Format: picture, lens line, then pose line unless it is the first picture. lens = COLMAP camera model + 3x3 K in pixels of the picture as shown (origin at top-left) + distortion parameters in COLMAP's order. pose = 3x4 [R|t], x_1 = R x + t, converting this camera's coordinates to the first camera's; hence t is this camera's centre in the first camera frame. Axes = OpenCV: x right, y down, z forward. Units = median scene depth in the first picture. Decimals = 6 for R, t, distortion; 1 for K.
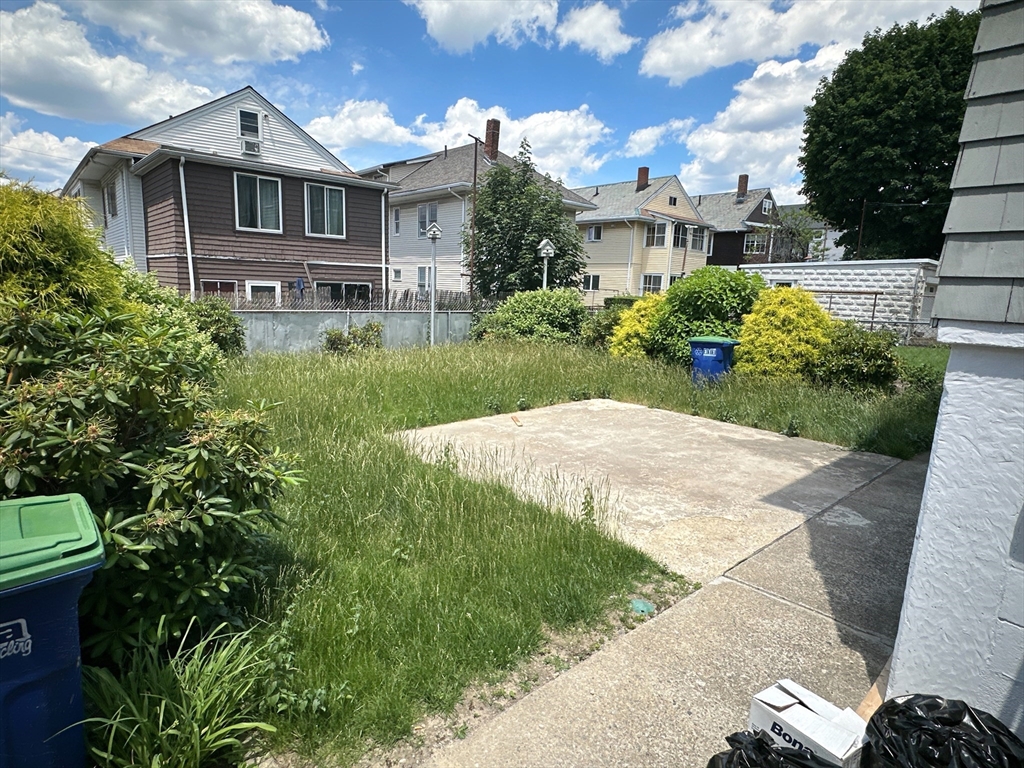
lens RADIAL K [[568.6, 0, 512.0], [0, 568.6, 384.0], [0, 0, 1]] dist [0.000682, -0.000016]
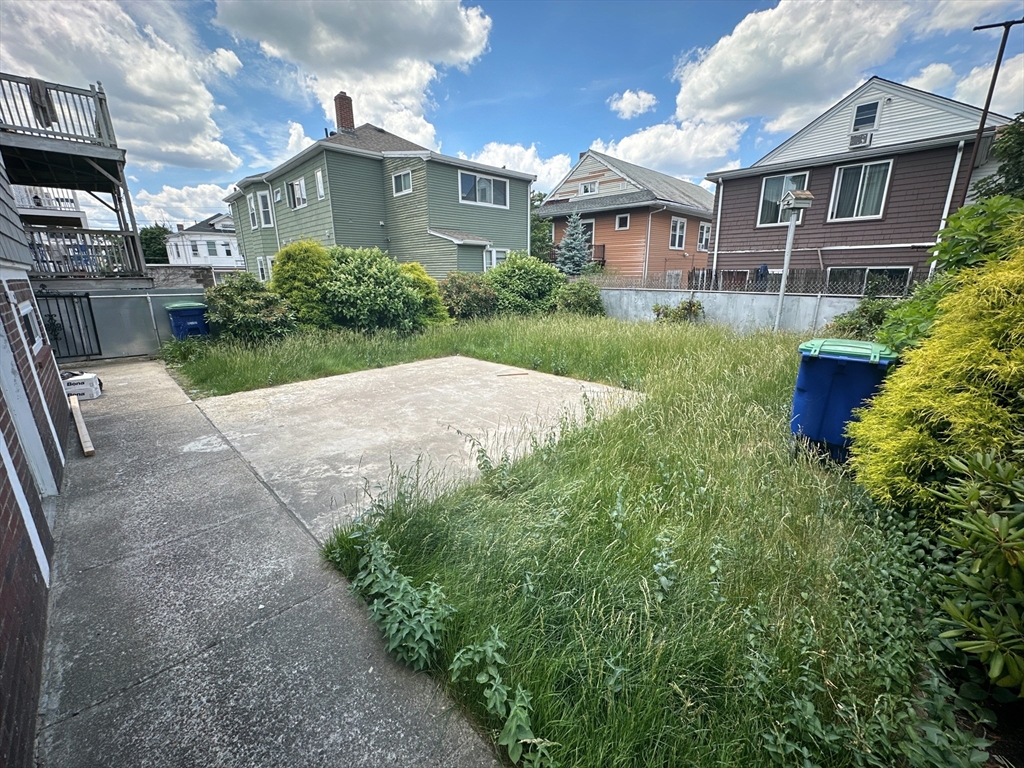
lens RADIAL K [[408.7, 0, 512.0], [0, 408.7, 384.0], [0, 0, 1]] dist [0.000616, 0.000012]
pose [[0.059179, 0.224185, -0.972748, 0.870454], [-0.162617, 0.963605, 0.212184, -0.099786], [0.984913, 0.145628, 0.093482, 0.943066]]
